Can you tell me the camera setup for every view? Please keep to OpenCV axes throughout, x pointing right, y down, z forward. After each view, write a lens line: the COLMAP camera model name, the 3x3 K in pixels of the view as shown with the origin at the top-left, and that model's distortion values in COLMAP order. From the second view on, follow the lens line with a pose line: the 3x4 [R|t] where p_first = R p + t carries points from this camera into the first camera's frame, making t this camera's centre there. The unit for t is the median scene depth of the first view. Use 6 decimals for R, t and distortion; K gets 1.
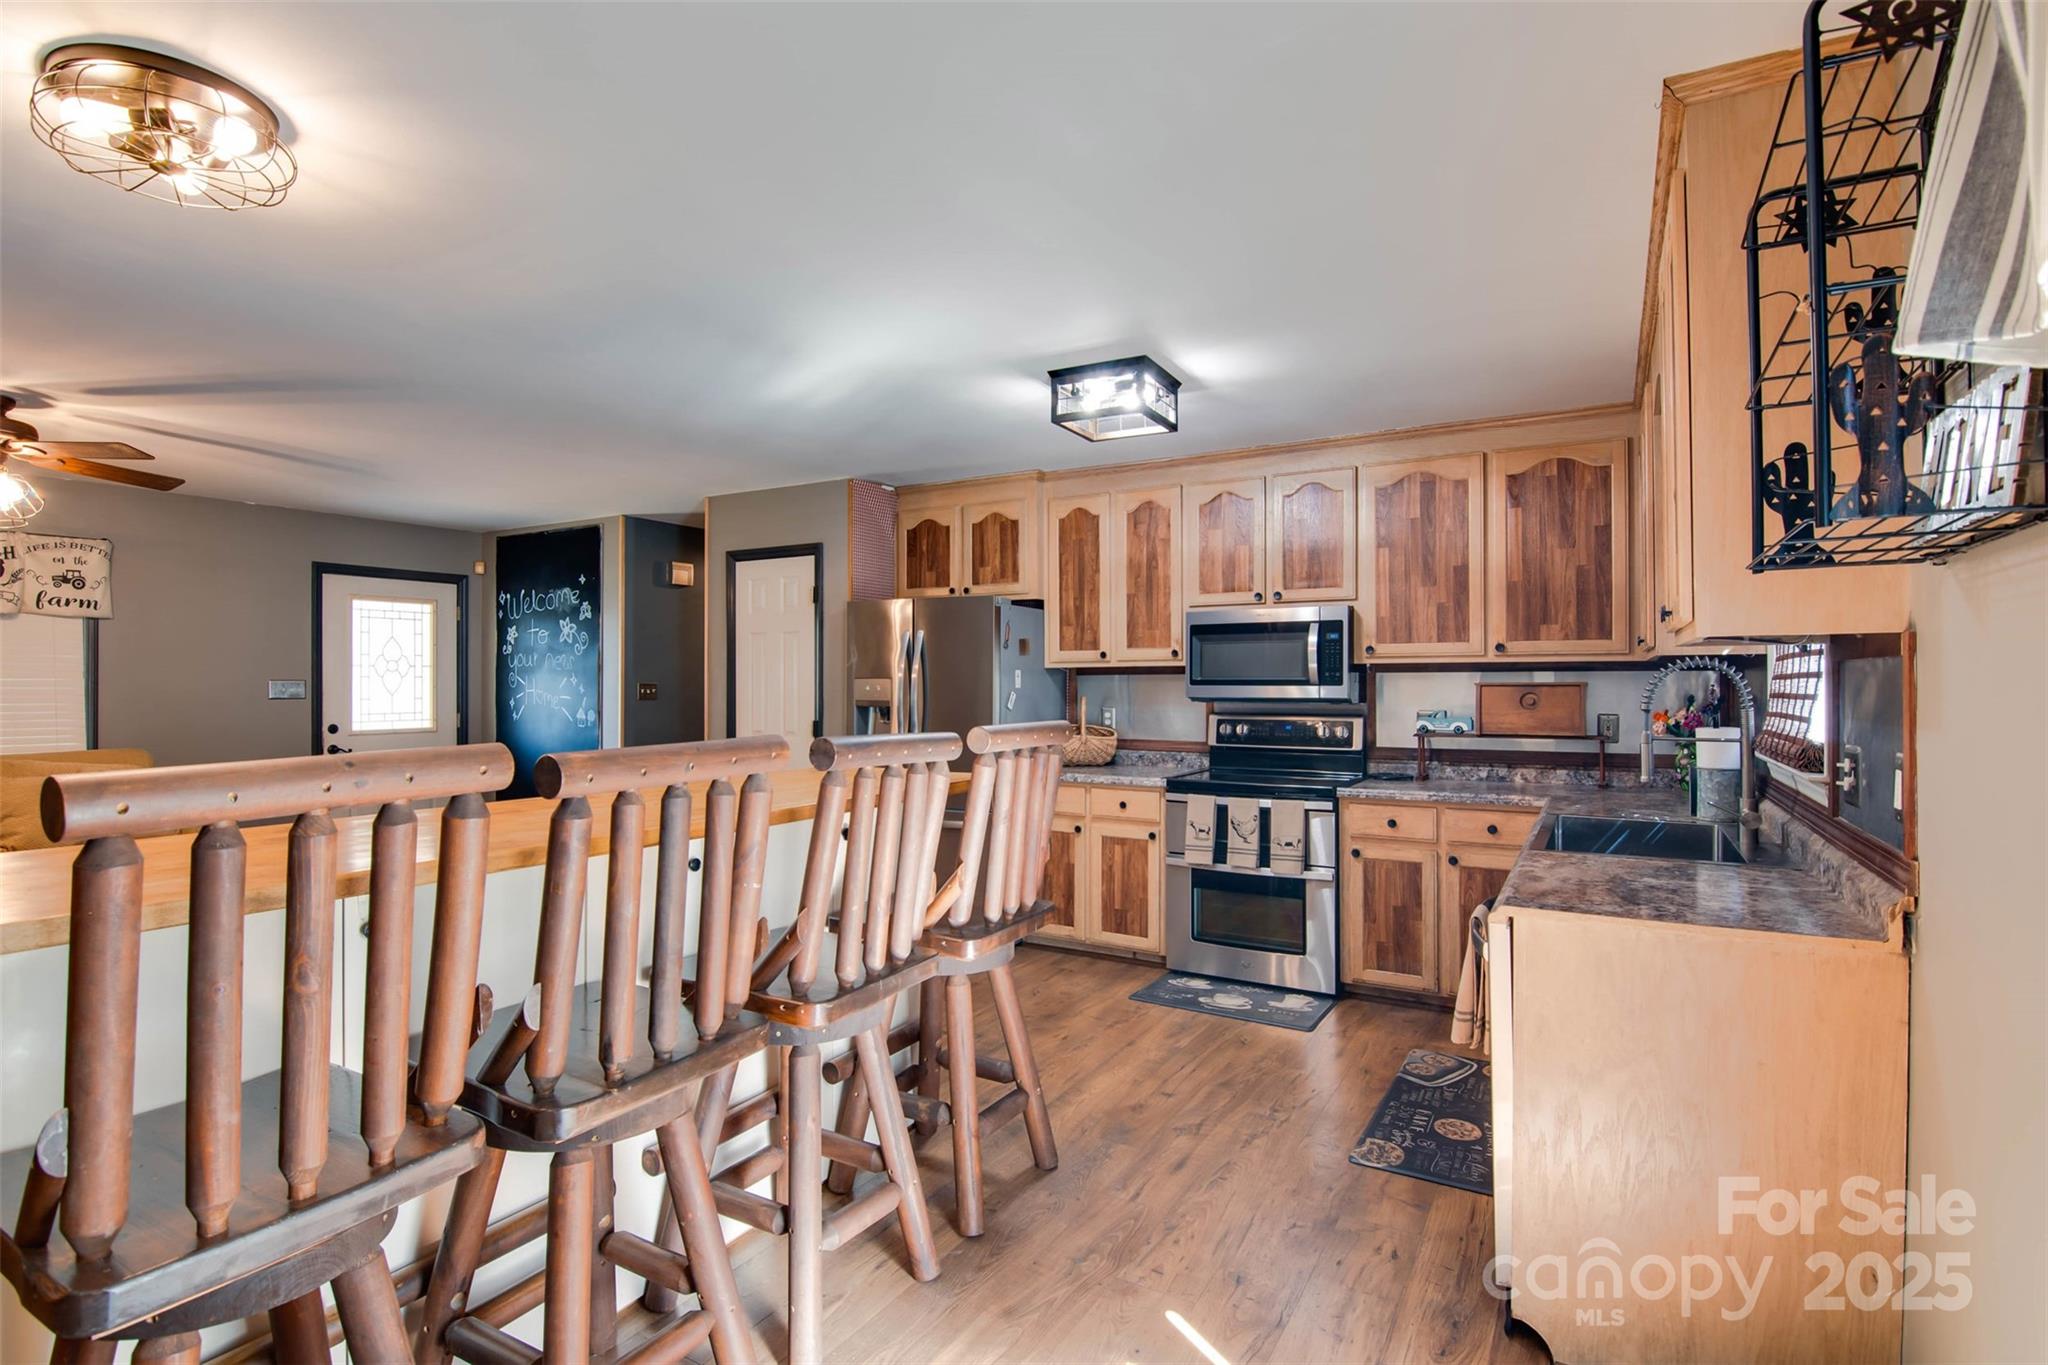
lens RADIAL K [[990.2, 0, 1016.1], [0, 990.2, 679.7], [0, 0, 1]] dist [-0.007607, -0.010040]
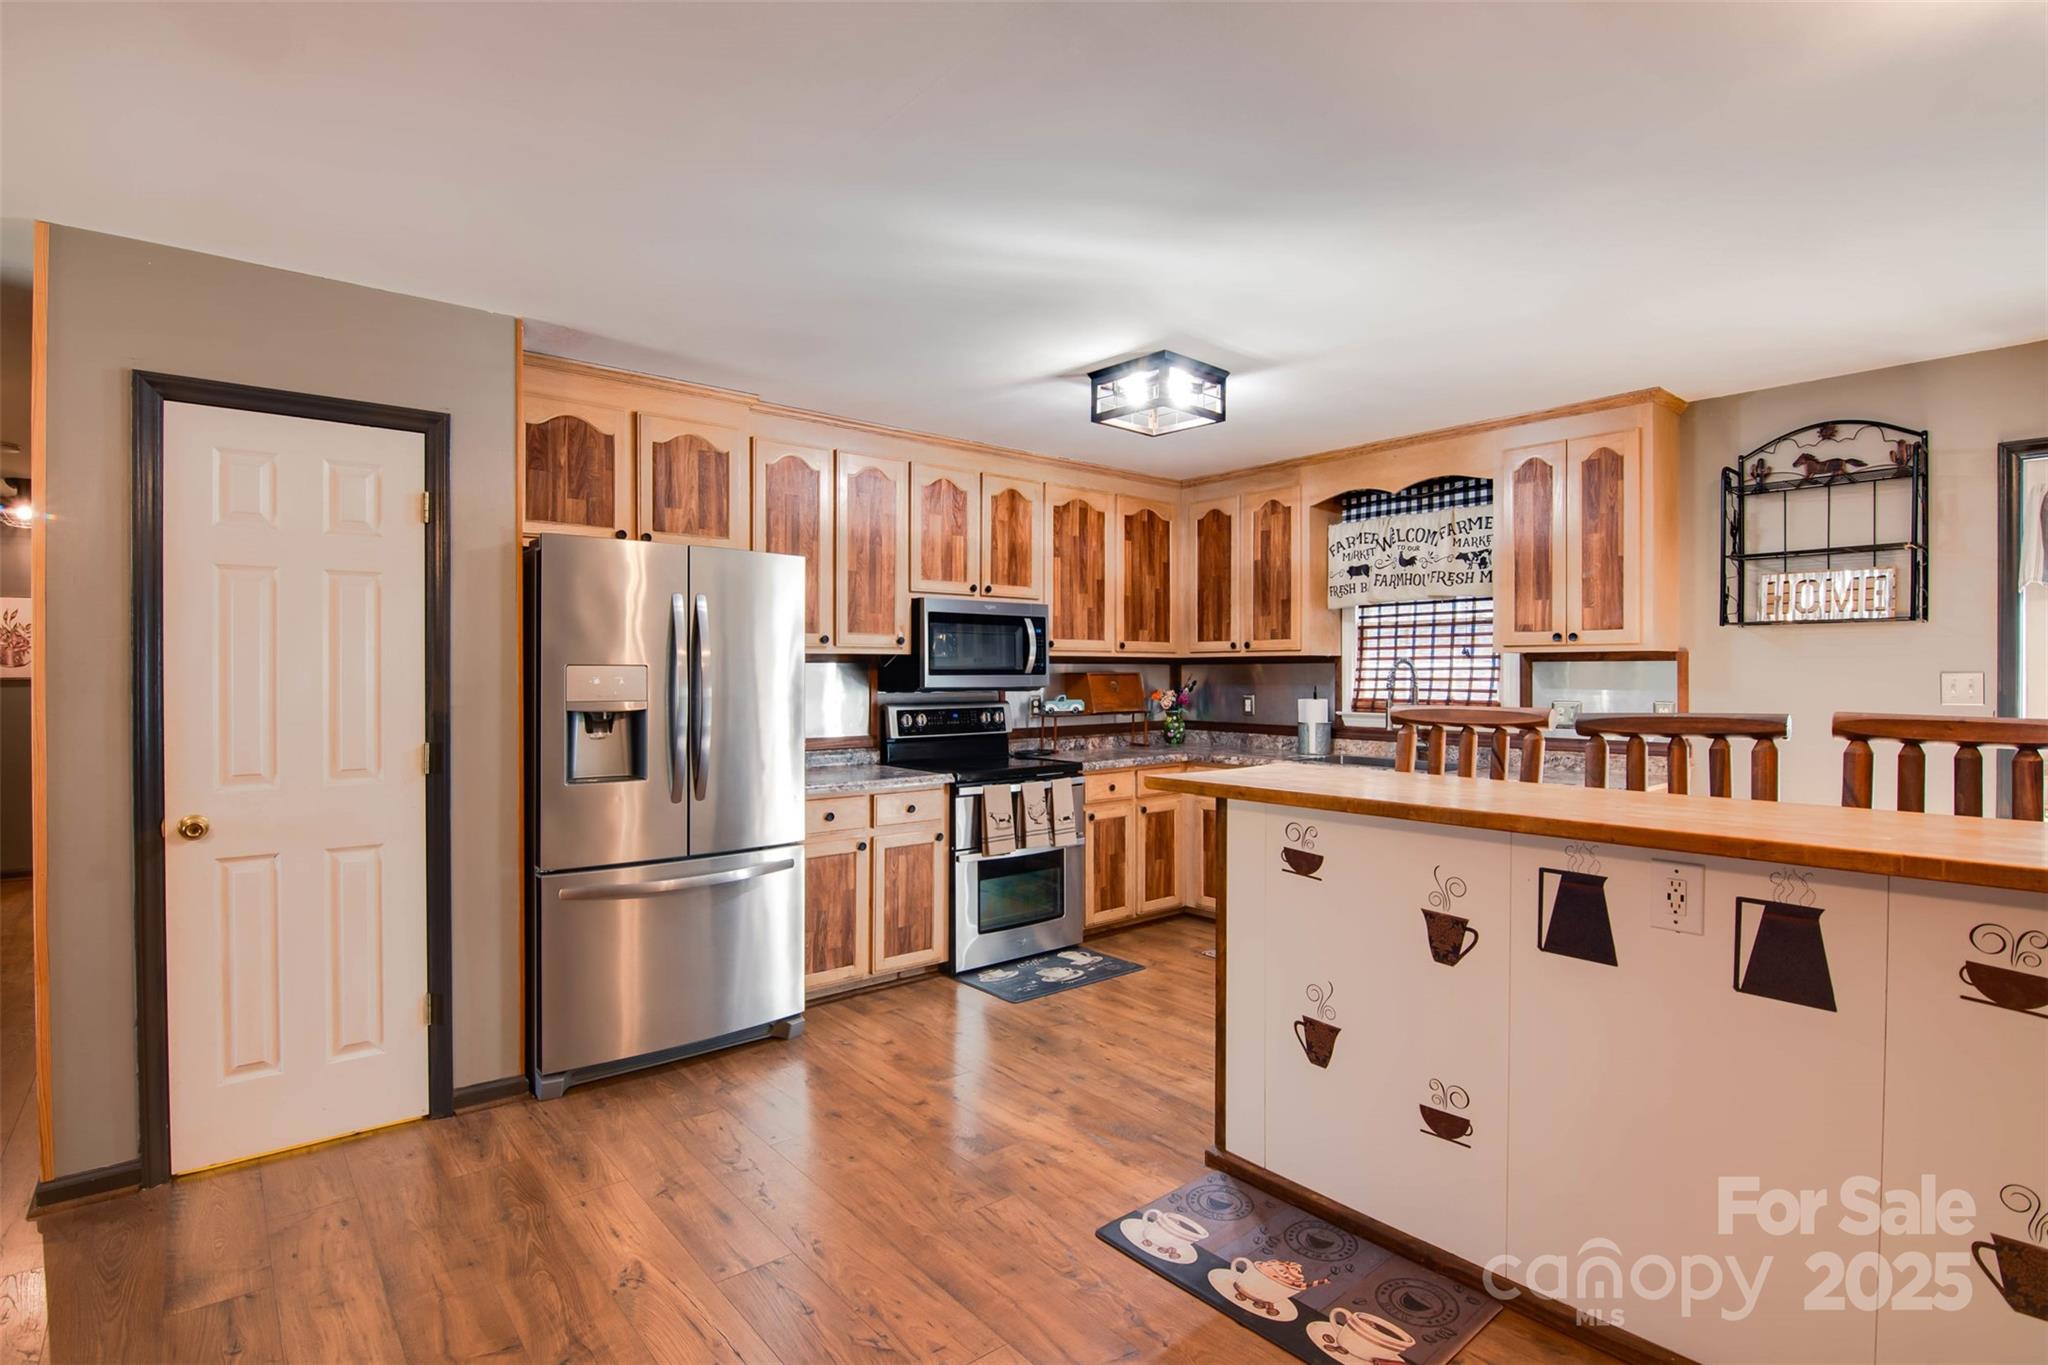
lens RADIAL K [[990.2, 0, 1011.0], [0, 990.2, 677.2], [0, 0, 1]] dist [-0.007607, -0.010040]
pose [[0.342151, -0.004604, 0.939634, -0.752206], [-0.003652, 0.999974, 0.006230, 0.001715], [-0.939638, -0.005564, 0.342125, 0.651565]]
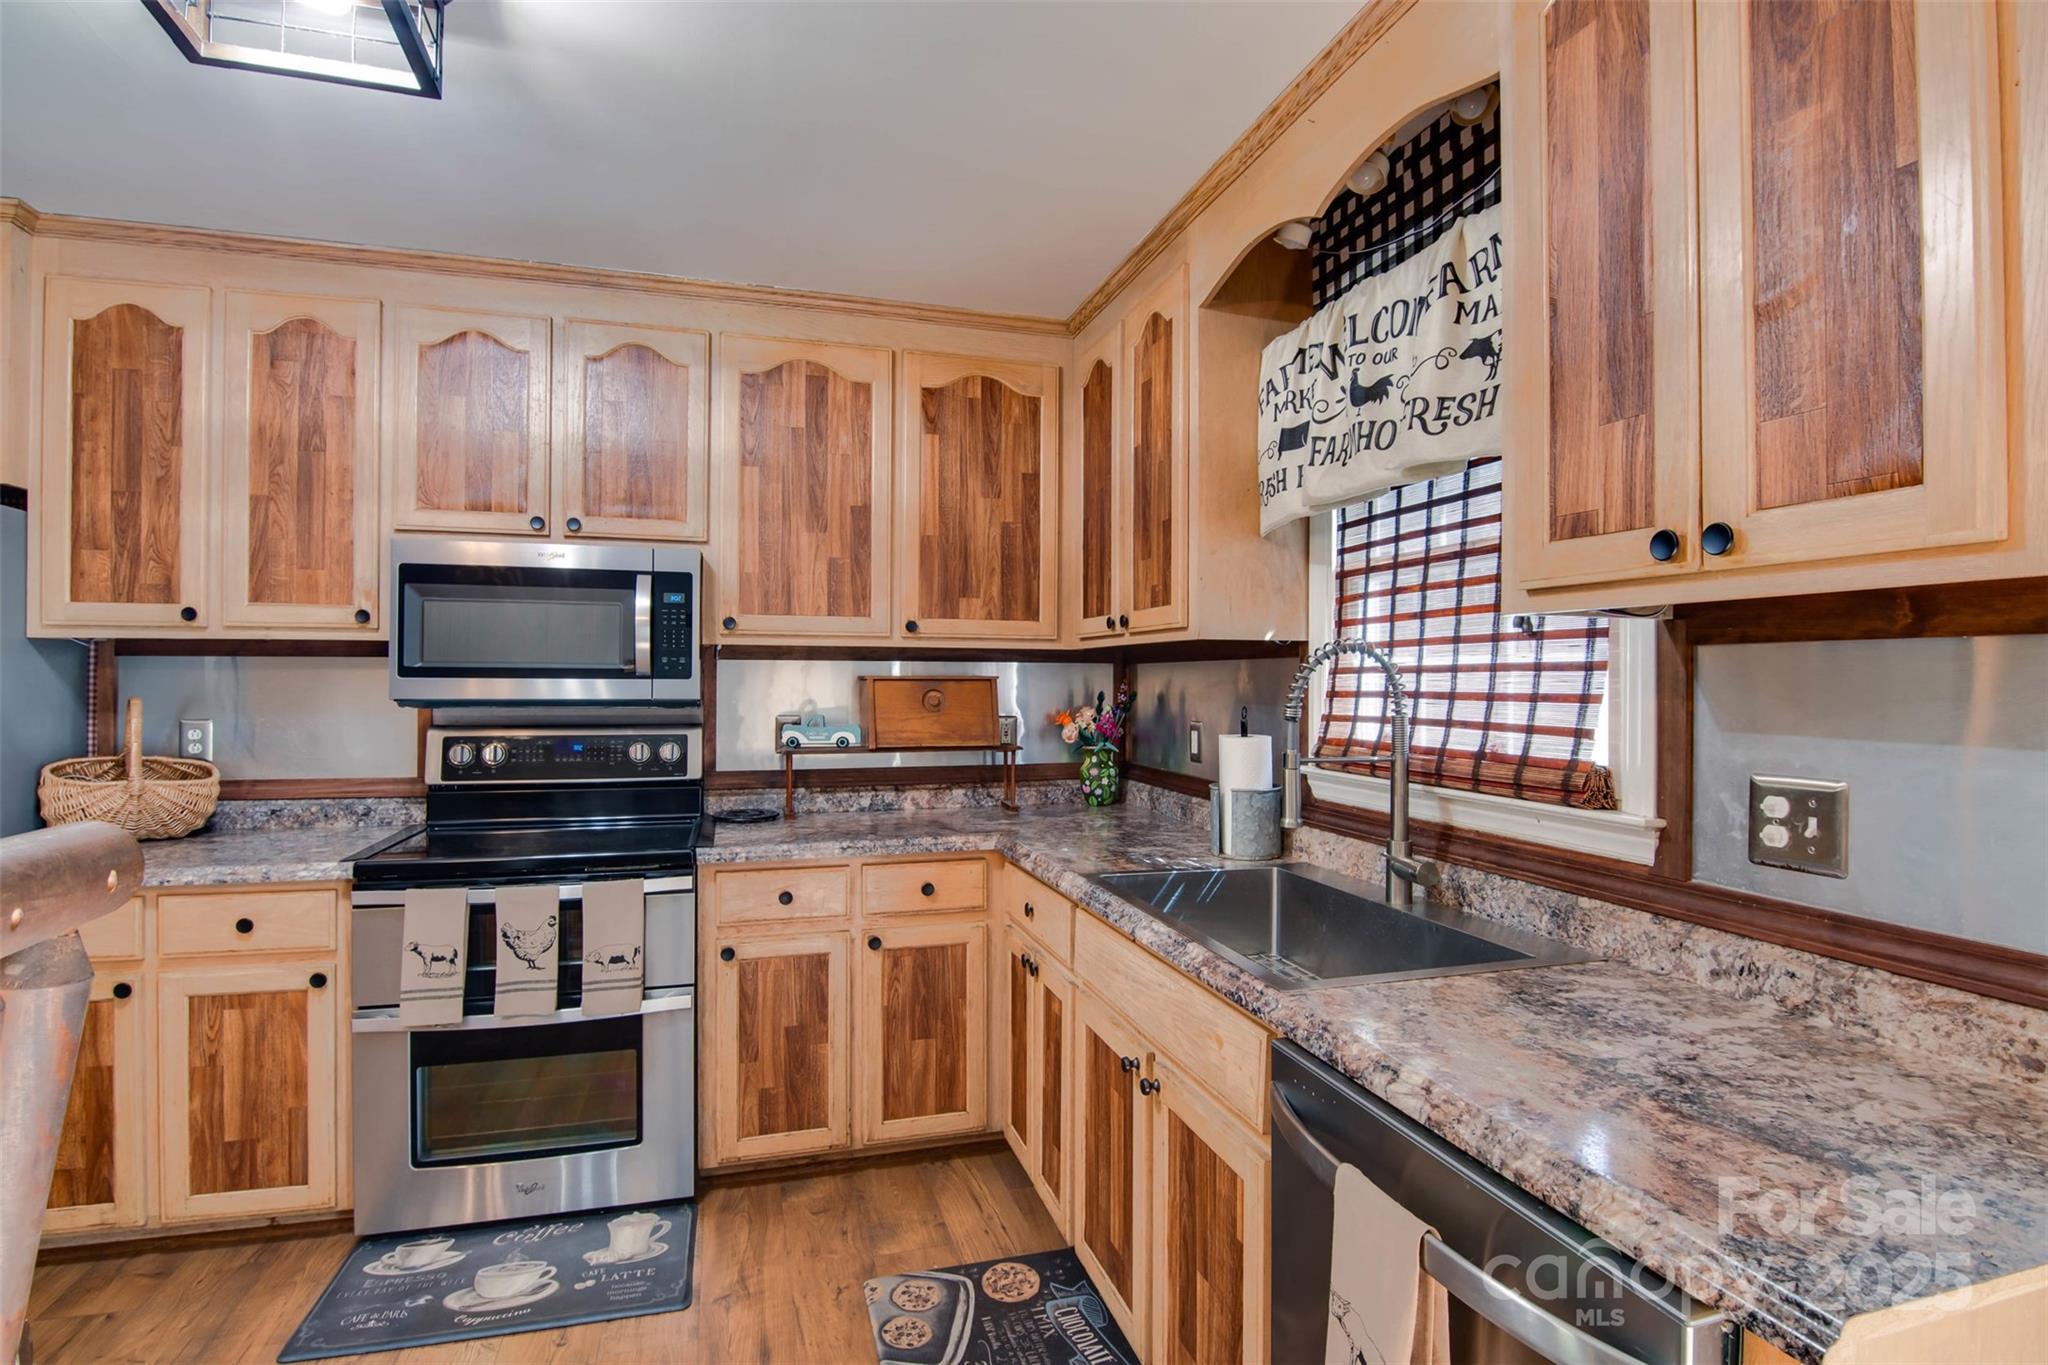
lens RADIAL K [[990.2, 0, 1009.6], [0, 990.2, 675.9], [0, 0, 1]] dist [-0.007607, -0.010040]
pose [[0.688645, 0.005840, 0.725075, 0.019019], [-0.008709, 0.999962, 0.000217, 0.002201], [-0.725046, -0.006464, 0.688670, 0.430621]]
